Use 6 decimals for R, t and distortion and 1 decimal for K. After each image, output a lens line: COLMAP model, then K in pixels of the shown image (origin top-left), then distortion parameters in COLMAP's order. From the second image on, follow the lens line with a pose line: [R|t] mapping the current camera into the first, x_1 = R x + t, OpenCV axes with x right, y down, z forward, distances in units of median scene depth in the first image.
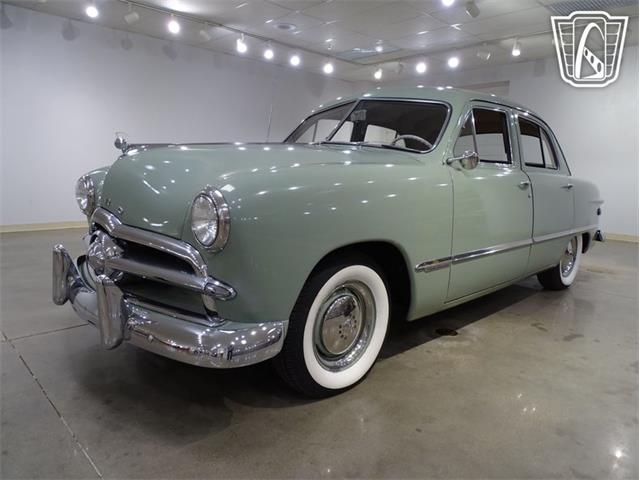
lens RADIAL K [[454.6, 0, 322.7], [0, 454.6, 238.9], [0, 0, 1]] dist [-0.001538, -0.000768]
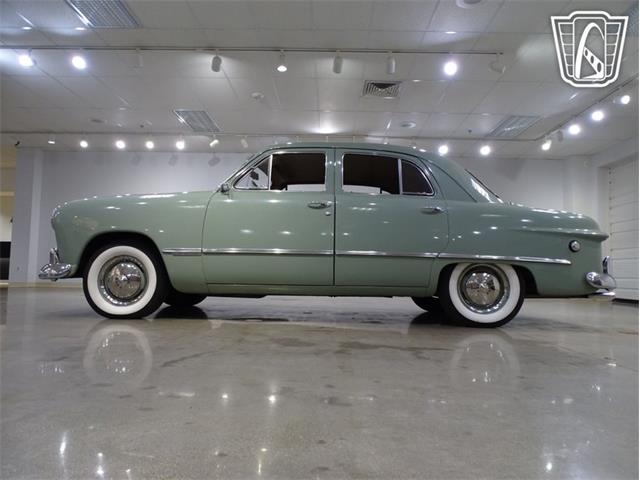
lens RADIAL K [[453.4, 0, 322.9], [0, 453.4, 242.9], [0, 0, 1]] dist [0.000254, -0.002793]
pose [[0.712260, -0.060526, -0.699301, 1.573187], [-0.109182, 0.974595, -0.195559, 0.261860], [0.693372, 0.215640, 0.687557, 0.235143]]
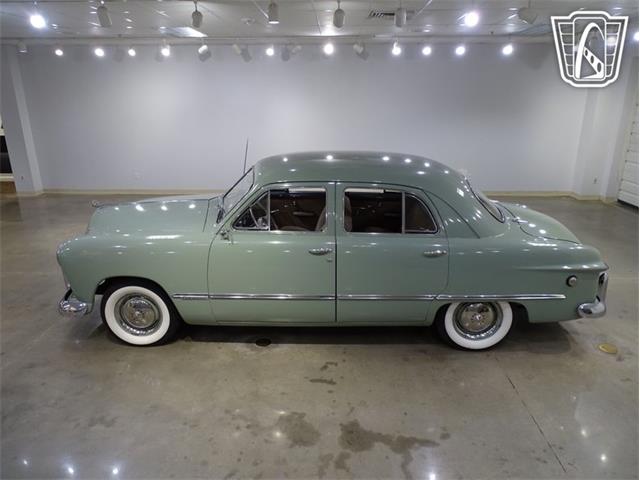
lens RADIAL K [[454.6, 0, 322.7], [0, 454.6, 238.9], [0, 0, 1]] dist [-0.001538, -0.000768]
pose [[0.701986, 0.190021, -0.686373, 1.552089], [-0.087787, 0.979486, 0.181385, -0.452720], [0.706760, -0.067075, 0.704267, 0.182466]]
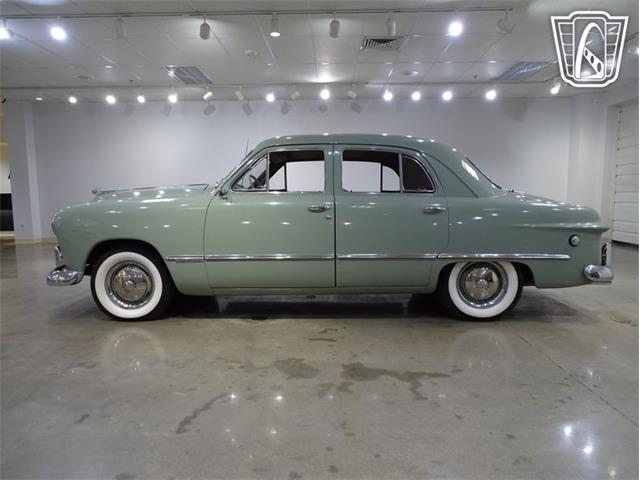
lens RADIAL K [[454.6, 0, 322.7], [0, 454.6, 238.9], [0, 0, 1]] dist [-0.001538, -0.000768]
pose [[0.707523, 0.039241, -0.705600, 1.589829], [-0.082256, 0.996243, -0.027076, -0.007699], [0.701887, 0.077197, 0.708093, 0.189942]]
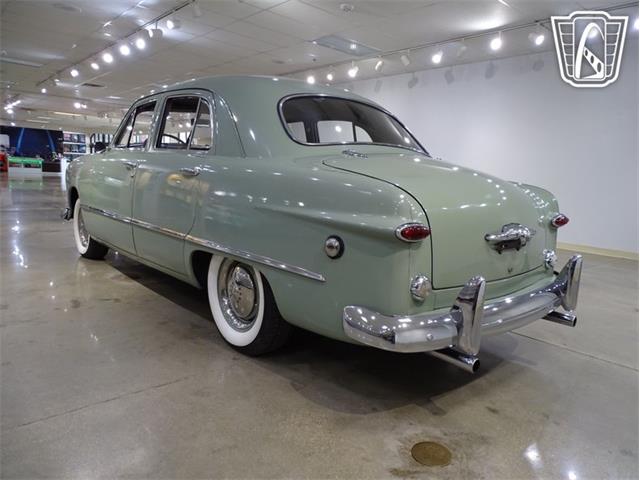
lens RADIAL K [[454.6, 0, 322.7], [0, 454.6, 238.9], [0, 0, 1]] dist [-0.001538, -0.000768]
pose [[-0.032690, 0.113669, -0.992981, 1.858196], [-0.209106, 0.970747, 0.118007, -0.210314], [0.977346, 0.211496, -0.007965, 1.816242]]
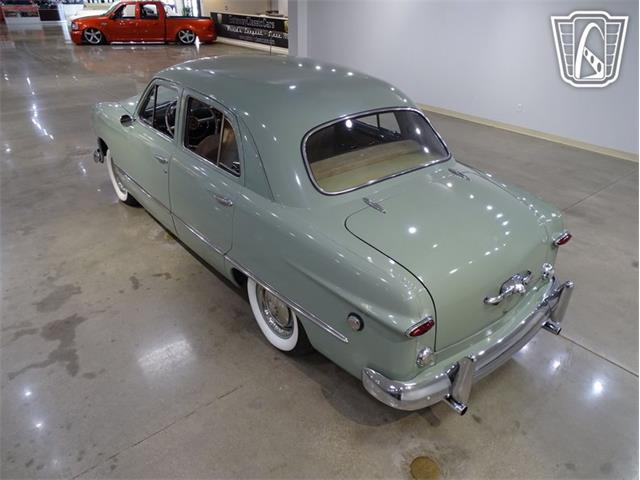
lens RADIAL K [[453.4, 0, 322.9], [0, 453.4, 242.9], [0, 0, 1]] dist [0.000254, -0.002793]
pose [[-0.071139, 0.458863, -0.885655, 1.852884], [-0.180883, 0.867248, 0.463855, -0.655716], [0.980929, 0.193198, 0.021305, 1.718652]]
